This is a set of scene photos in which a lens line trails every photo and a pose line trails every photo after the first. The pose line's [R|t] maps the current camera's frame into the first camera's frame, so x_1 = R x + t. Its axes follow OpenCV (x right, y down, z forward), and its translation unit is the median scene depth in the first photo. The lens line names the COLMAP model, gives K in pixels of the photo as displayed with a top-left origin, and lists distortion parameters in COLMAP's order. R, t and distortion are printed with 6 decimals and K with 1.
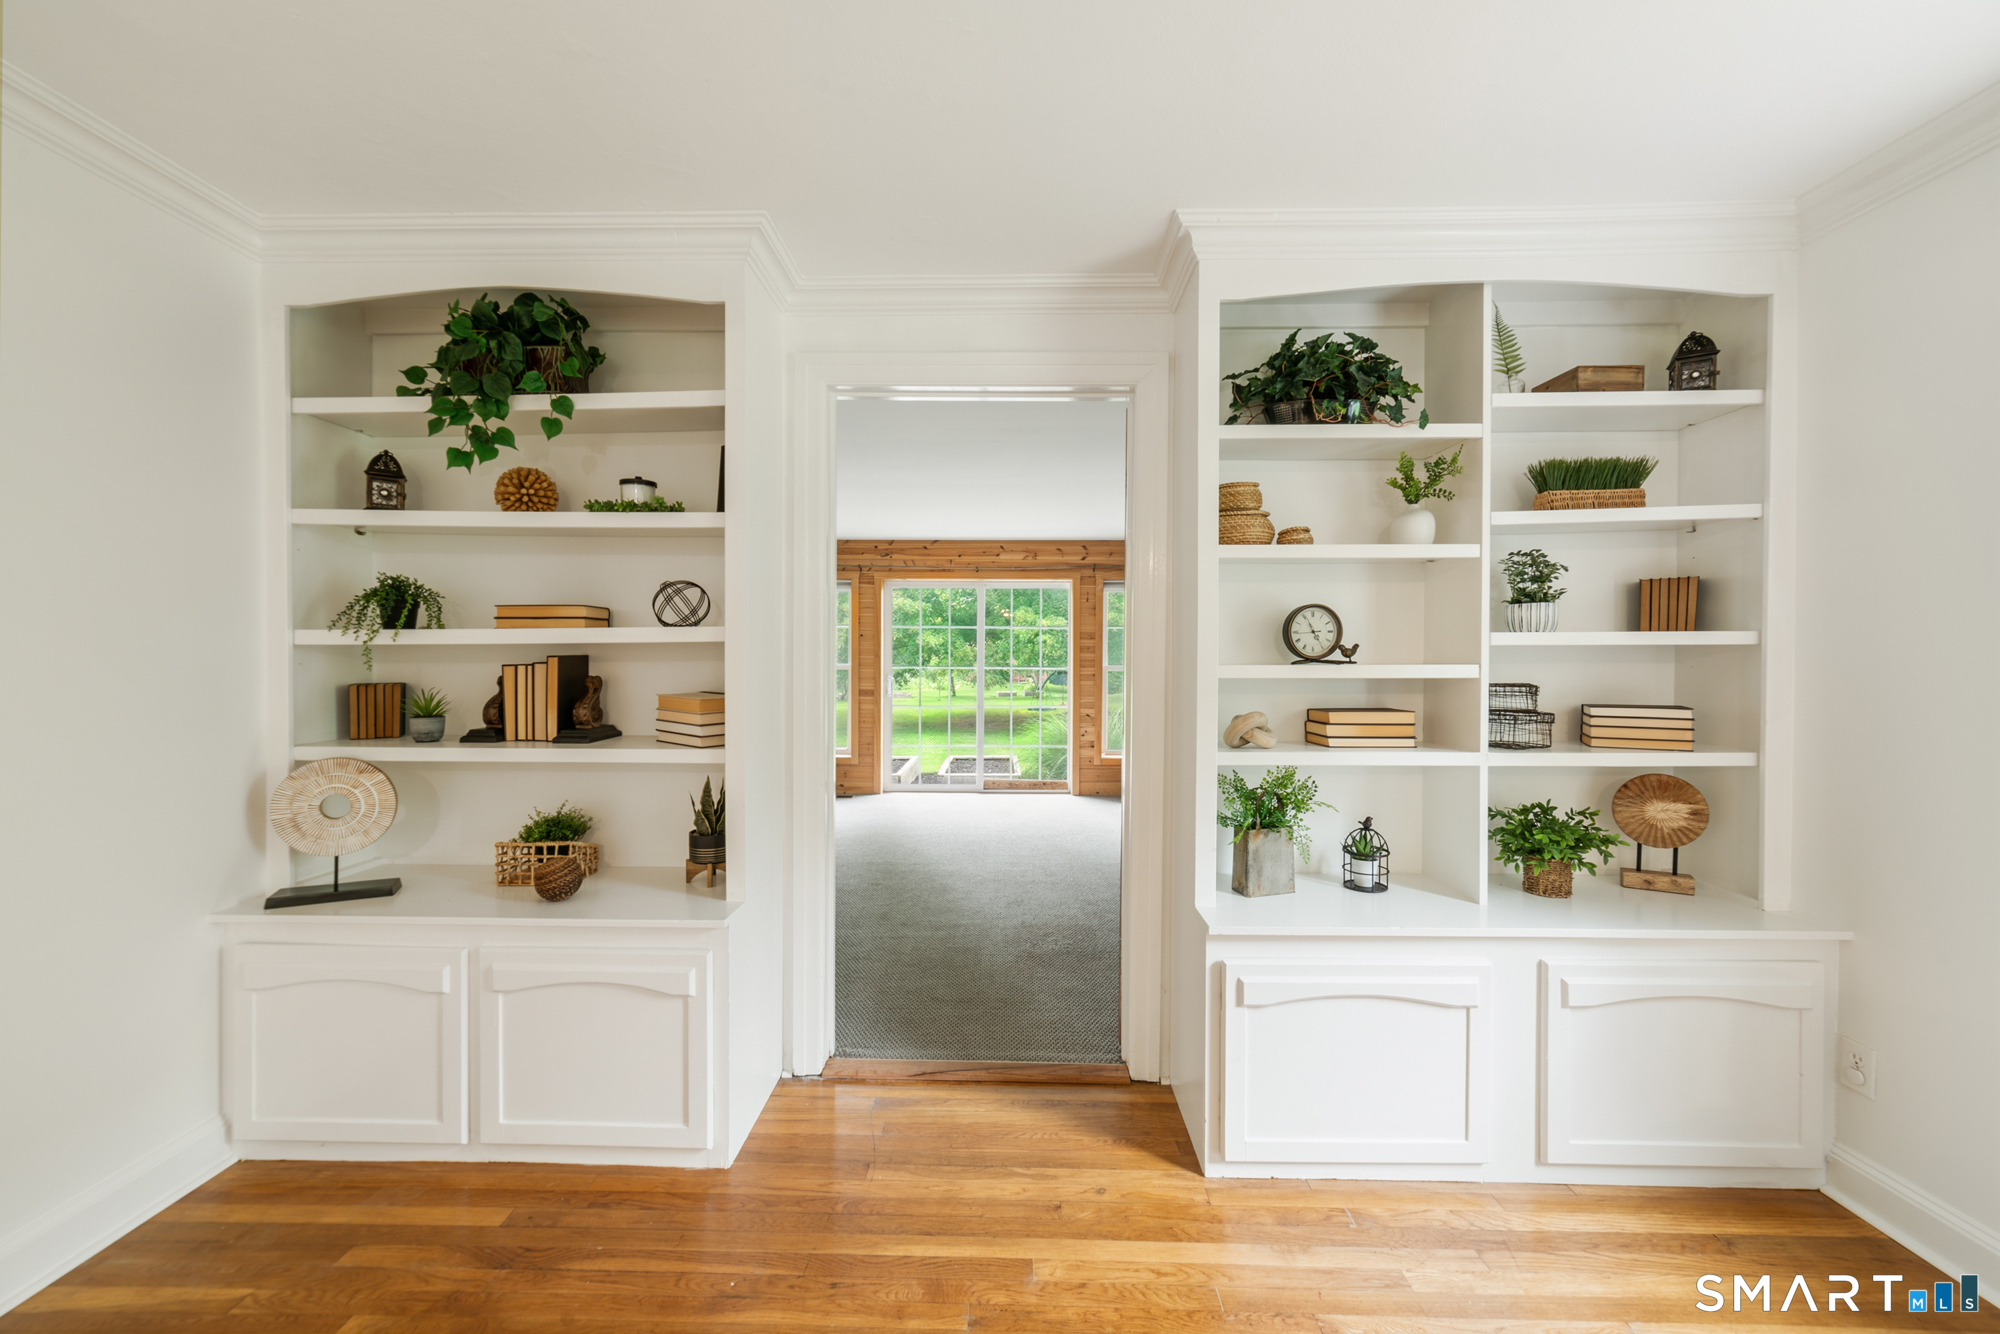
lens RADIAL K [[779.4, 0, 994.5], [0, 779.4, 666.8], [0, 0, 1]] dist [-0.002786, 0.001019]
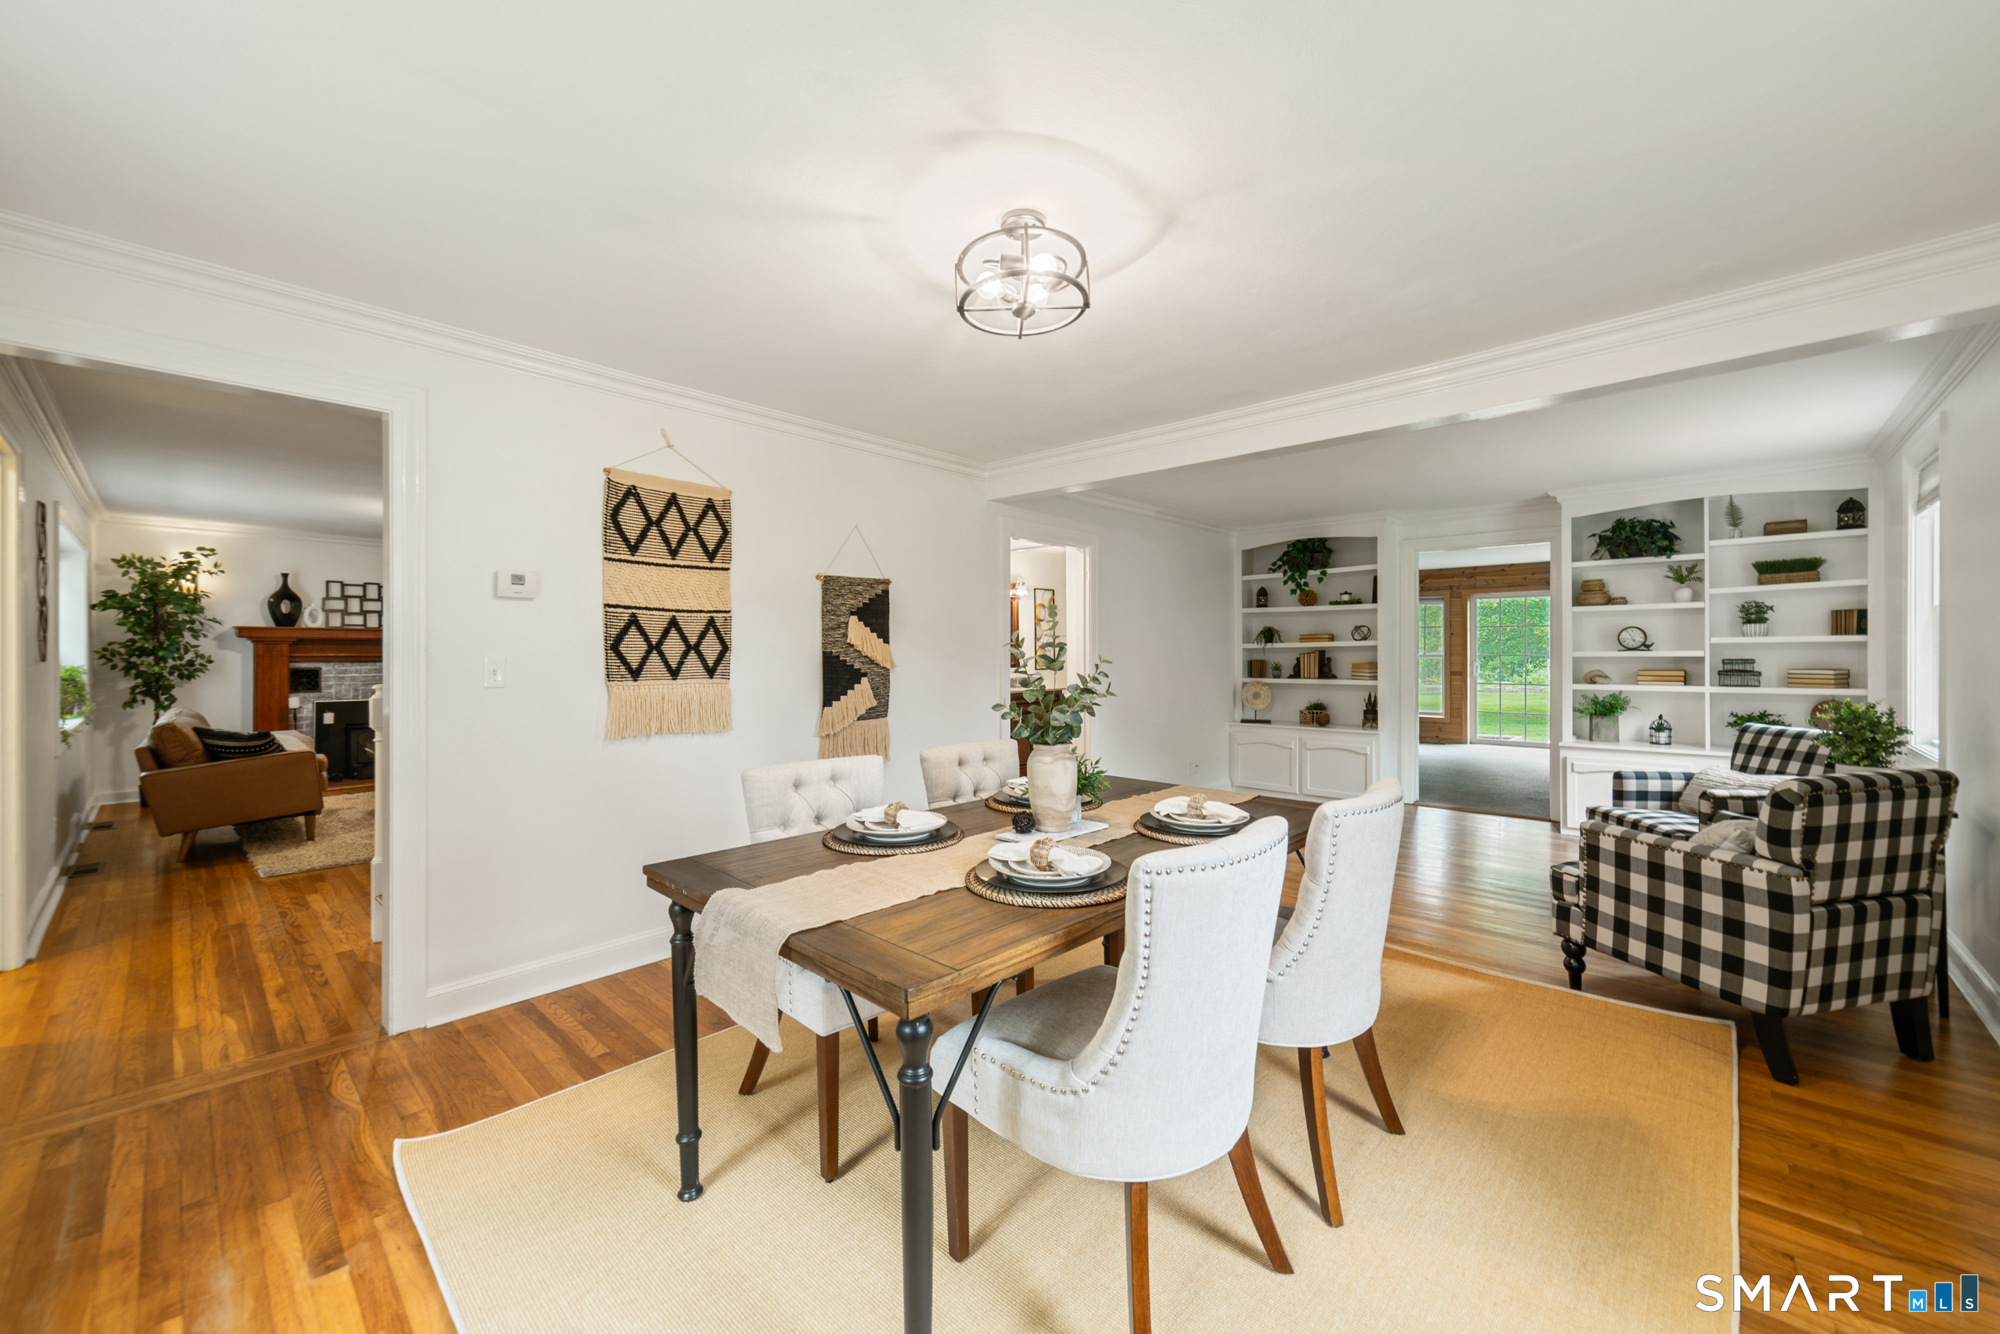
lens RADIAL K [[779.4, 0, 988.6], [0, 779.4, 658.5], [0, 0, 1]] dist [-0.002786, 0.001019]
pose [[0.740335, -0.001774, -0.672236, 0.560461], [0.001806, 0.999998, -0.000650, 0.017997], [0.672236, -0.000733, 0.740337, -2.210982]]
